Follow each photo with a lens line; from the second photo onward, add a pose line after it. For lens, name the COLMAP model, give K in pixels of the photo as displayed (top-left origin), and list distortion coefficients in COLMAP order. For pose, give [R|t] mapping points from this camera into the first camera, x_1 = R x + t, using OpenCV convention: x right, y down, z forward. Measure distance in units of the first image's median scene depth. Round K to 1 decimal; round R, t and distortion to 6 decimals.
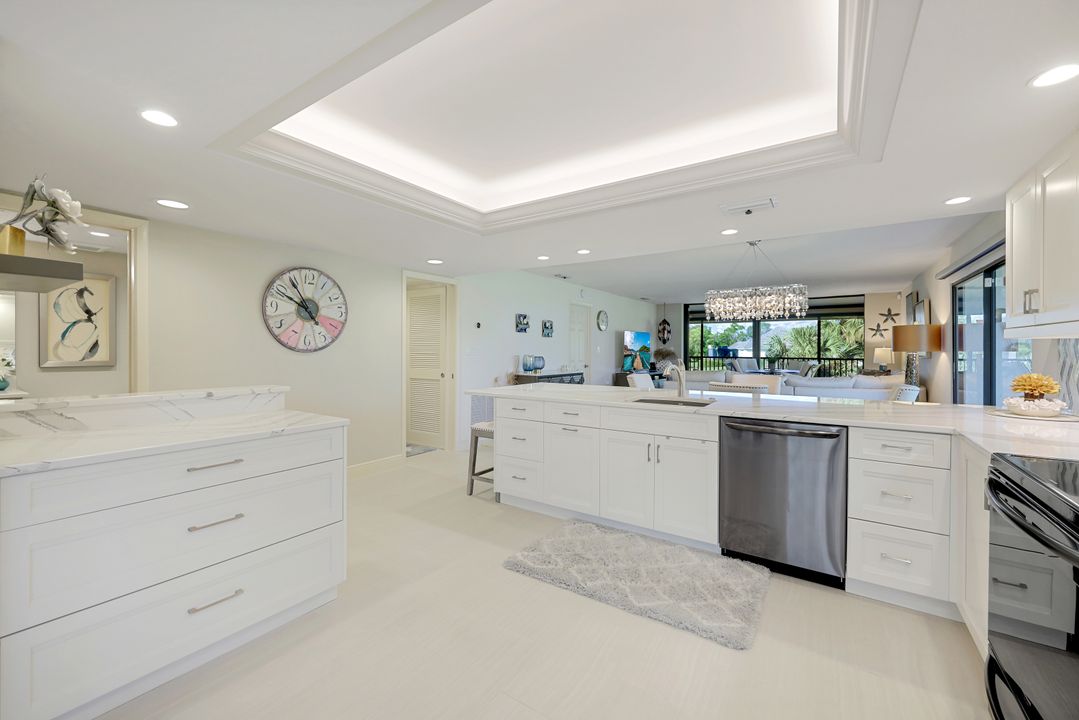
lens RADIAL K [[437.9, 0, 536.7], [0, 437.9, 351.1], [0, 0, 1]] dist [0.000953, 0.000052]
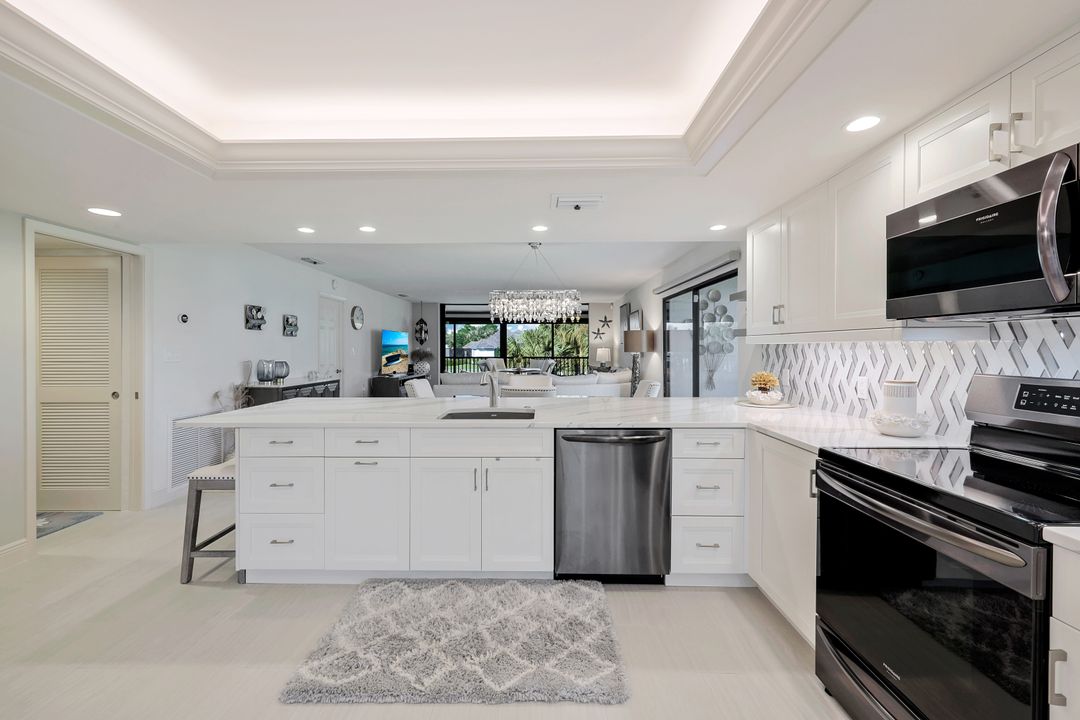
lens RADIAL K [[440.7, 0, 536.2], [0, 440.7, 353.0], [0, 0, 1]] dist [-0.001635, -0.000116]
pose [[0.835524, -0.009248, 0.549377, -0.047750], [0.006336, 0.999954, 0.007197, -0.005793], [-0.549418, -0.002532, 0.835544, 0.113895]]
